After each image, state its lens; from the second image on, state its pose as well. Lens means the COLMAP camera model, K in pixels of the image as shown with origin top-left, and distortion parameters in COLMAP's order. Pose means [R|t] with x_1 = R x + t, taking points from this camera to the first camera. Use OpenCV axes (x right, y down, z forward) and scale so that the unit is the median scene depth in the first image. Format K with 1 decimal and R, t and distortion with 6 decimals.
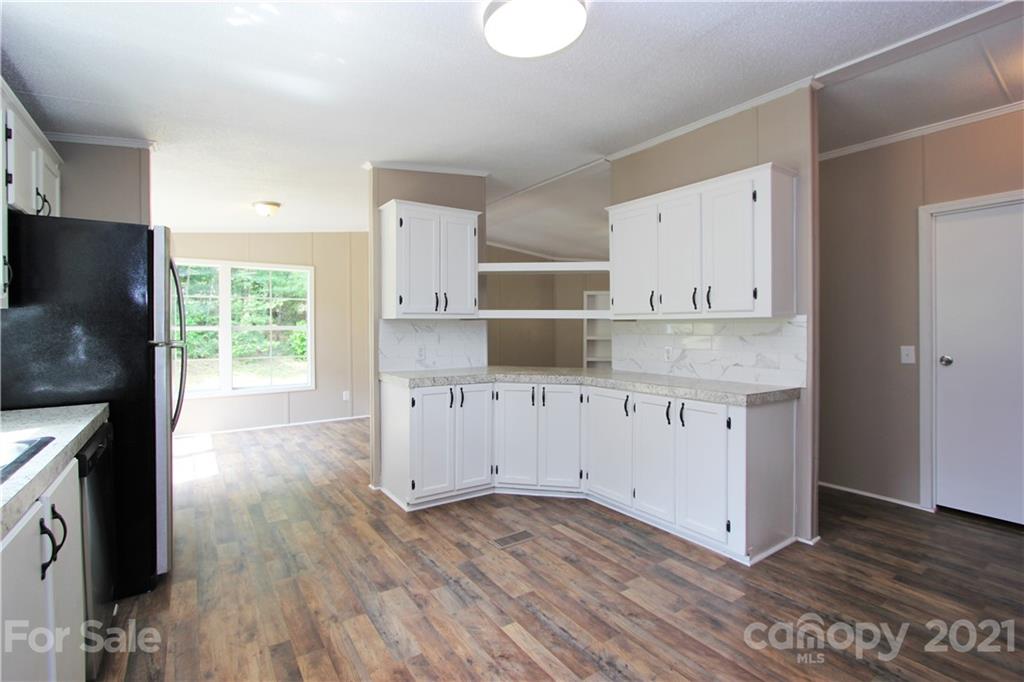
lens RADIAL K [[469.1, 0, 509.1], [0, 469.1, 327.1], [0, 0, 1]] dist [-0.015630, 0.000902]
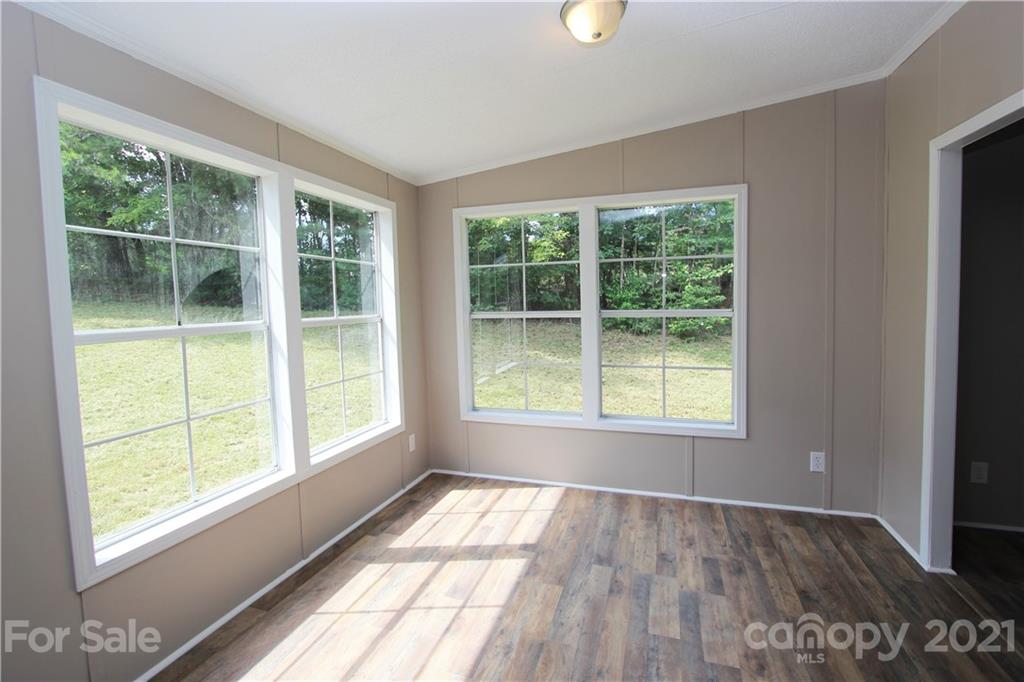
lens RADIAL K [[469.1, 0, 509.1], [0, 469.1, 327.1], [0, 0, 1]] dist [-0.015630, 0.000902]
pose [[0.600428, 0.034653, -0.798928, -0.416617], [0.021601, 0.997993, 0.059521, -0.035908], [0.799387, -0.052995, 0.598474, 1.201751]]
